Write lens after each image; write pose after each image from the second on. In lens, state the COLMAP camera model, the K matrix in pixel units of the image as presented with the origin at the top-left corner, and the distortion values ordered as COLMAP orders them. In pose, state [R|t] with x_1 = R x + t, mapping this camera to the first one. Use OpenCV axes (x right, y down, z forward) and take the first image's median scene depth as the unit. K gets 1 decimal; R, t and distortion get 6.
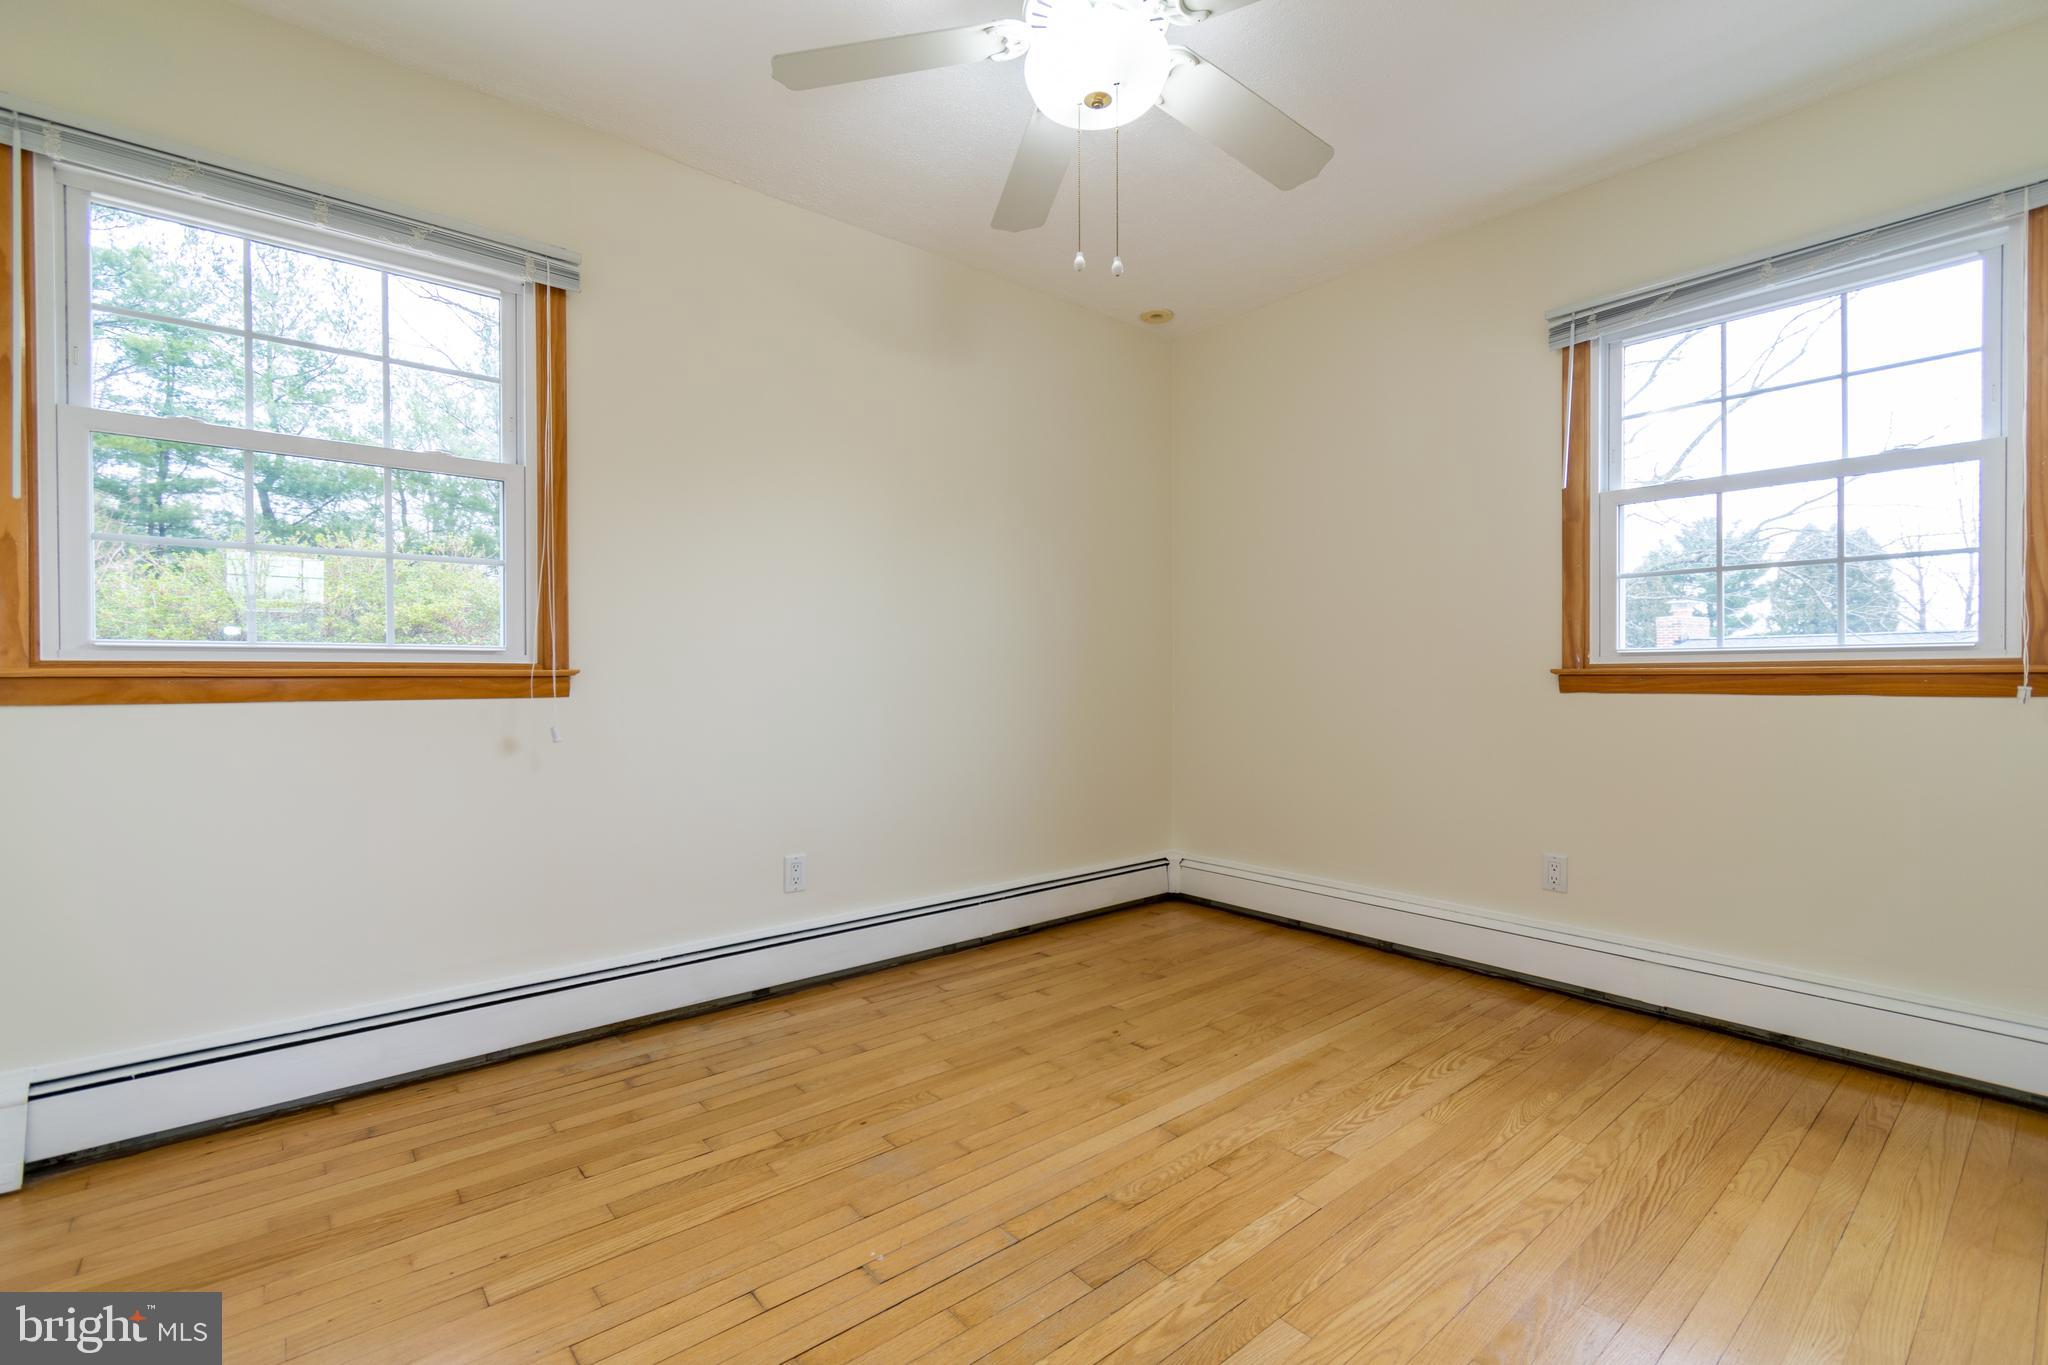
lens RADIAL K [[907.5, 0, 1023.0], [0, 907.5, 679.7], [0, 0, 1]] dist [0.003243, 0.000037]
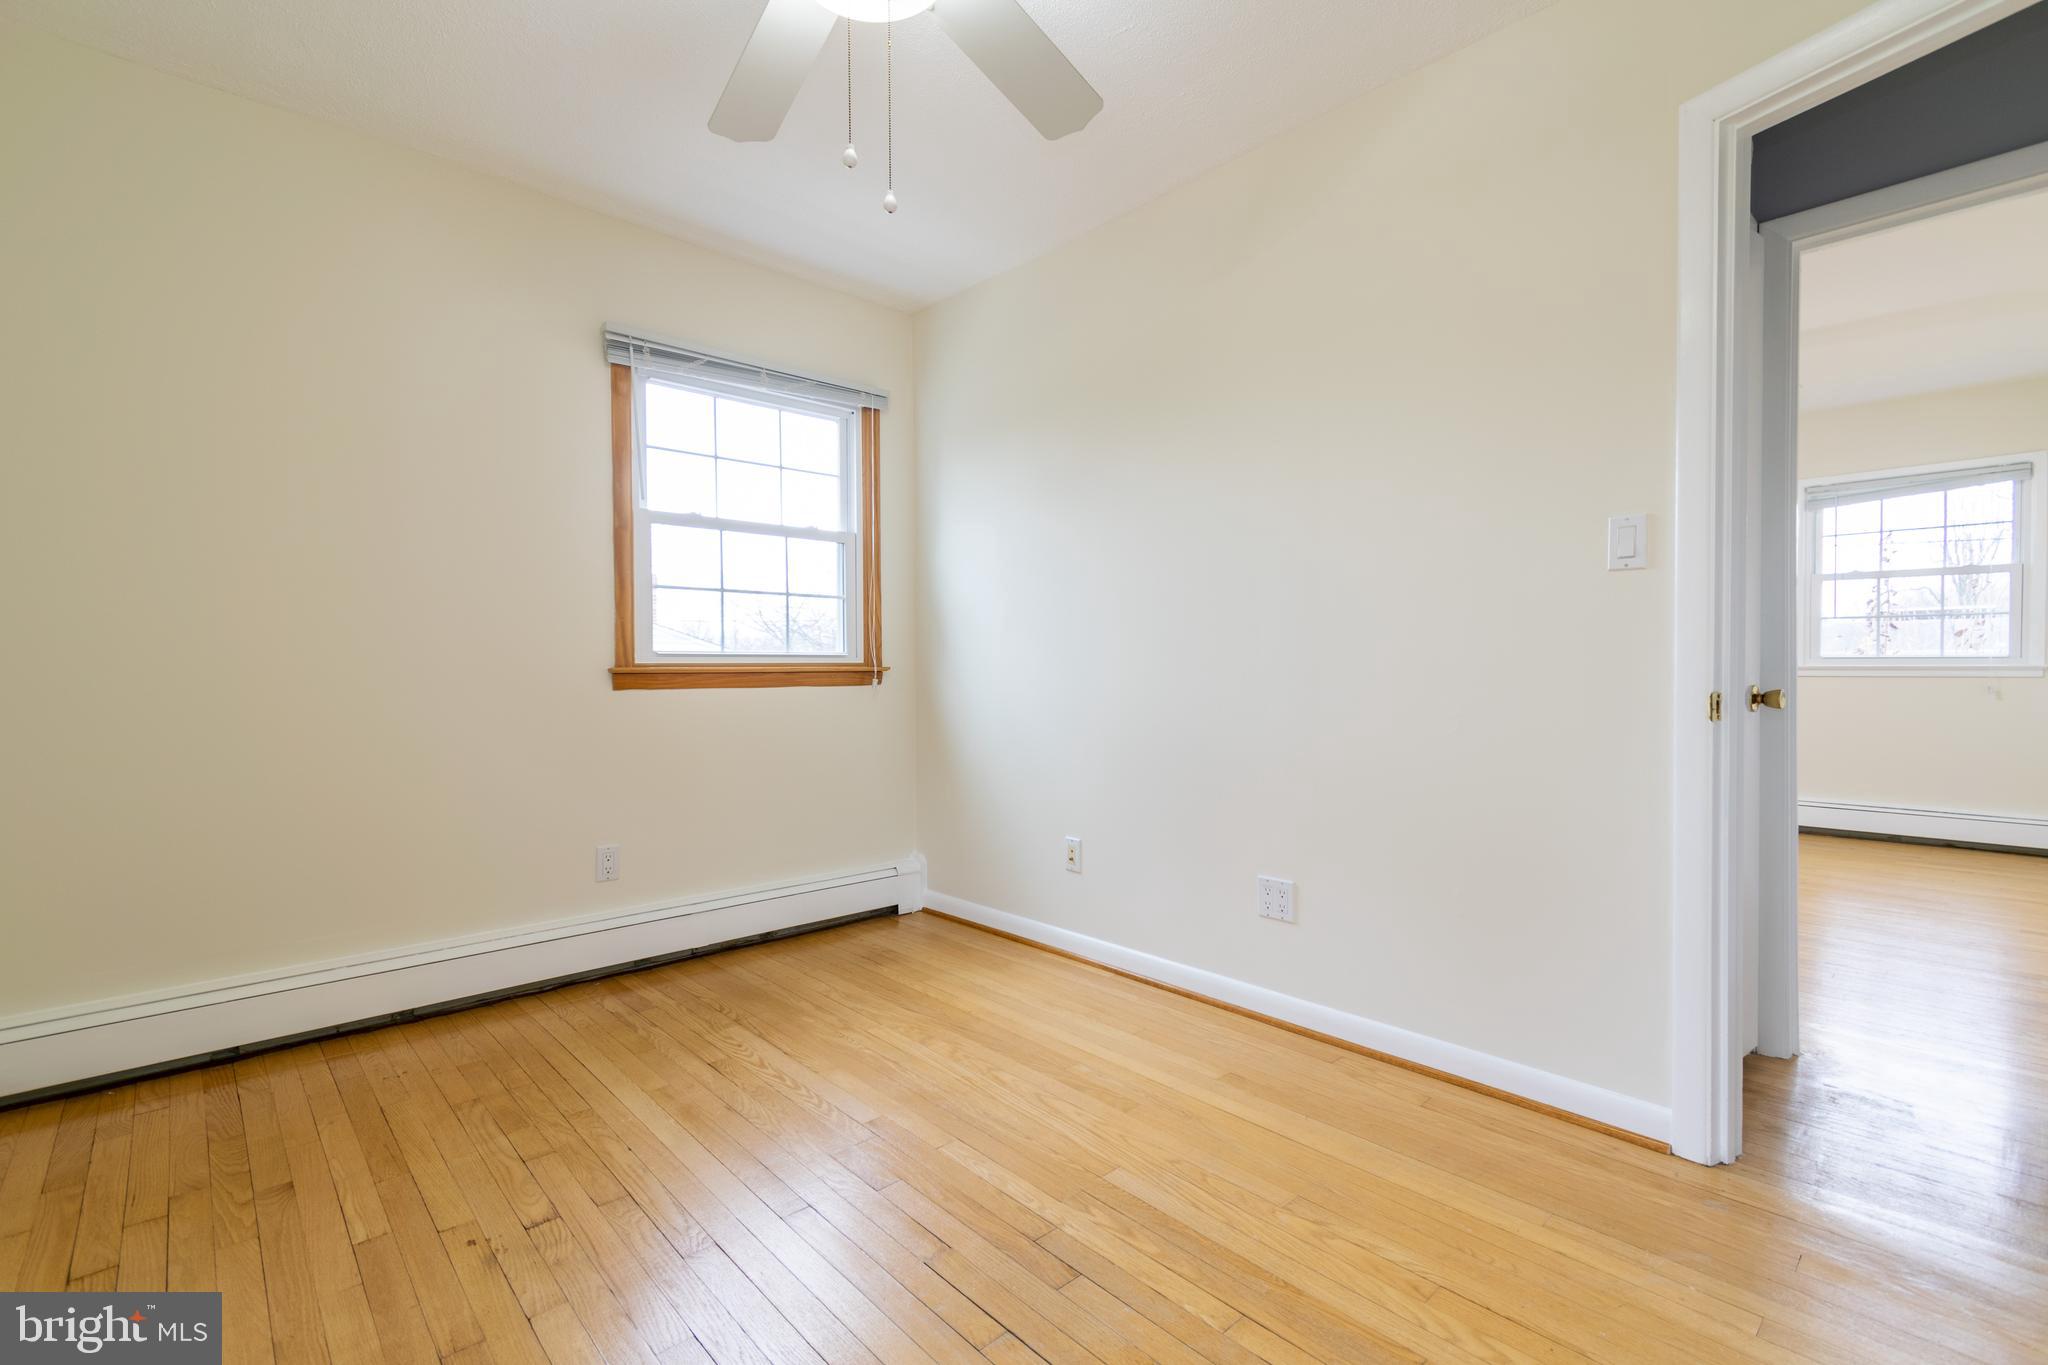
lens RADIAL K [[906.2, 0, 1029.9], [0, 906.2, 678.7], [0, 0, 1]] dist [-0.000464, 0.000124]
pose [[-0.047755, -0.007200, 0.998833, -0.510045], [0.010147, 0.999919, 0.007693, -0.002443], [-0.998808, 0.010503, -0.047678, 0.604725]]
